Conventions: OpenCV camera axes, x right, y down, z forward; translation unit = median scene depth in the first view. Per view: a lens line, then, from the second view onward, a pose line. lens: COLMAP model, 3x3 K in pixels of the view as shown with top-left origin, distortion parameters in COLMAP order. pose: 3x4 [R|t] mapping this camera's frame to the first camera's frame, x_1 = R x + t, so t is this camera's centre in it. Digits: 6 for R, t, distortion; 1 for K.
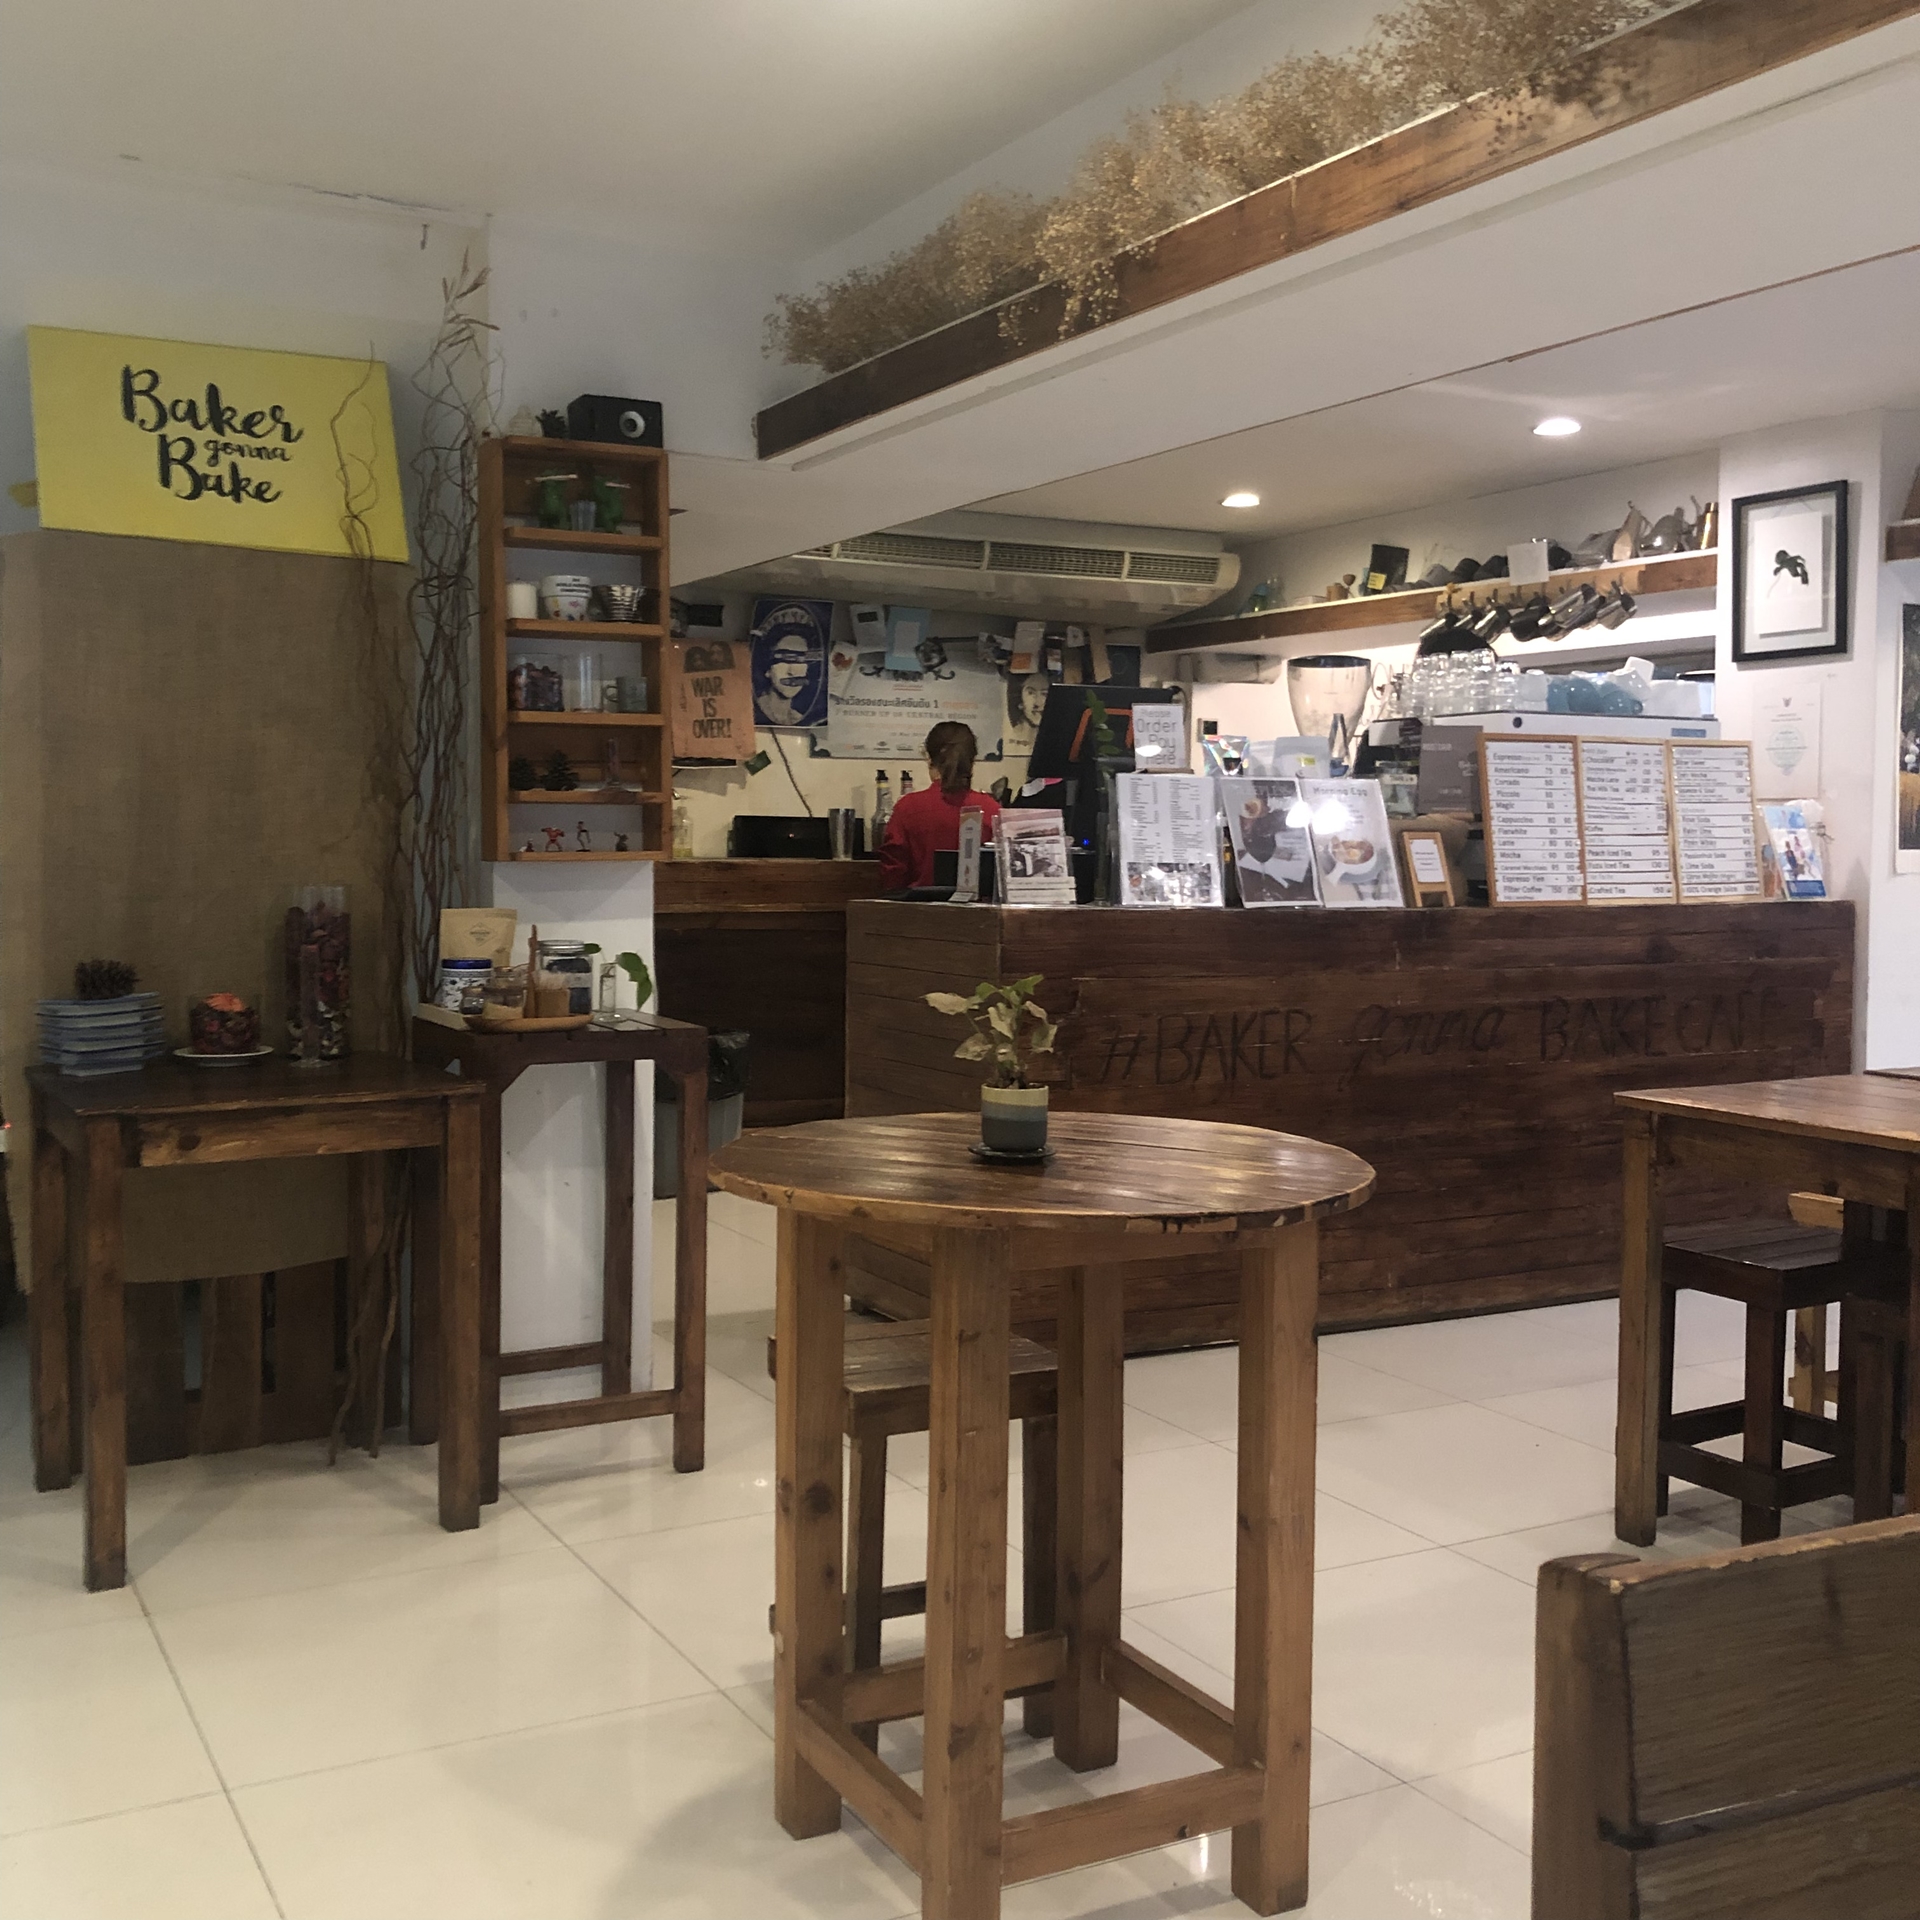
lens RADIAL K [[2216.0, 0, 949.1], [0, 2216.0, 958.3], [0, 0, 1]] dist [0.024932, 0.000000]
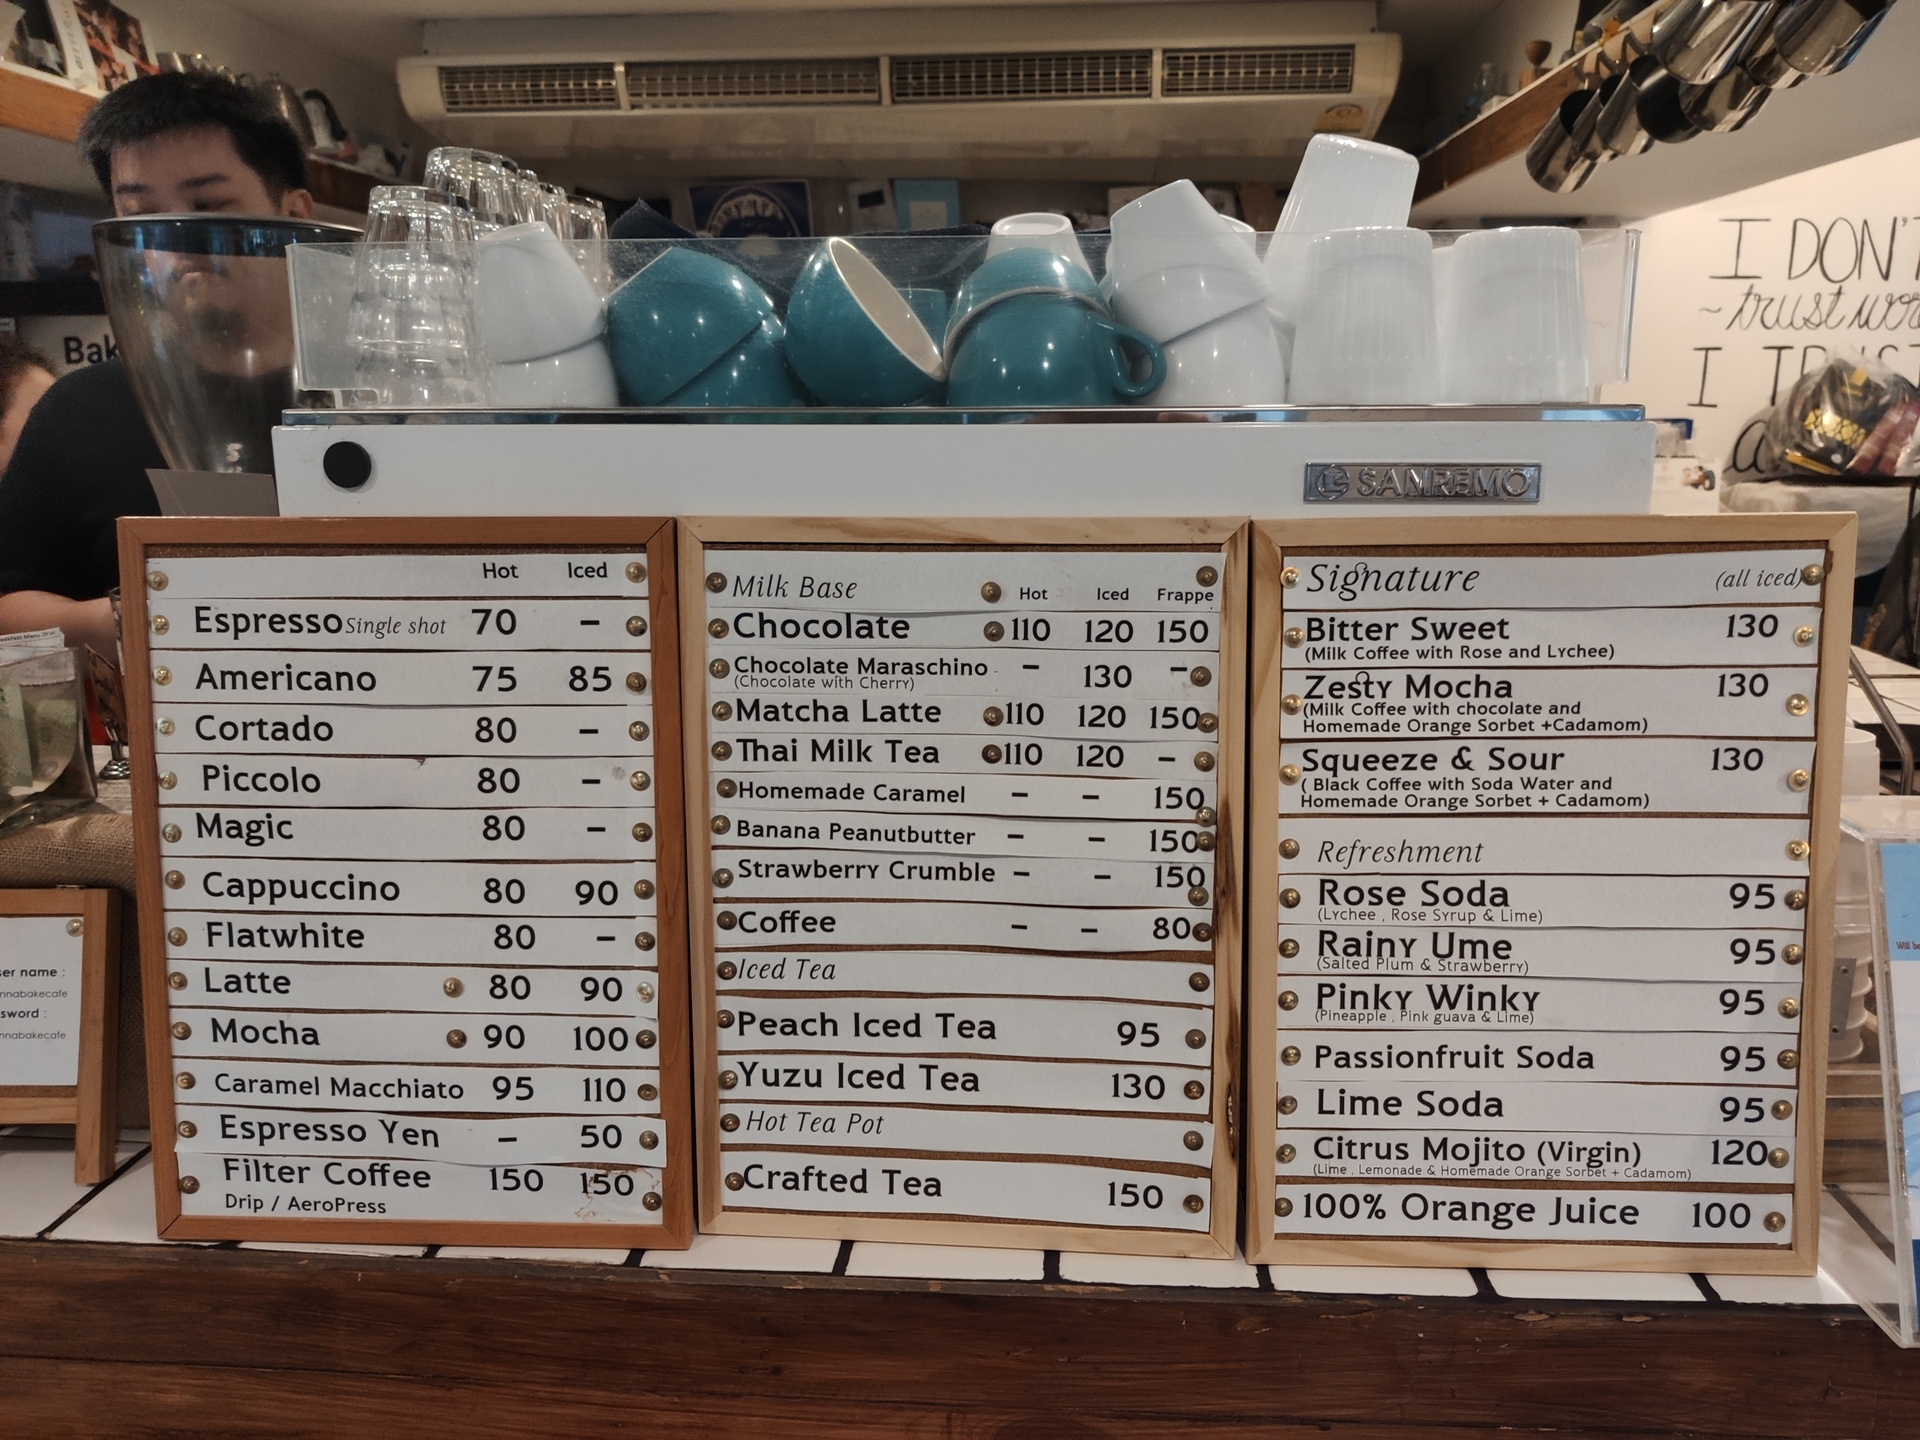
lens RADIAL K [[1483.6, 0, 965.6], [0, 1483.6, 721.9], [0, 0, 1]] dist [0.015933, -0.020789]
pose [[0.831379, 0.113221, -0.544049, 0.383331], [-0.020847, 0.984690, 0.173065, -0.104626], [0.555315, -0.132540, 0.821011, 0.875442]]
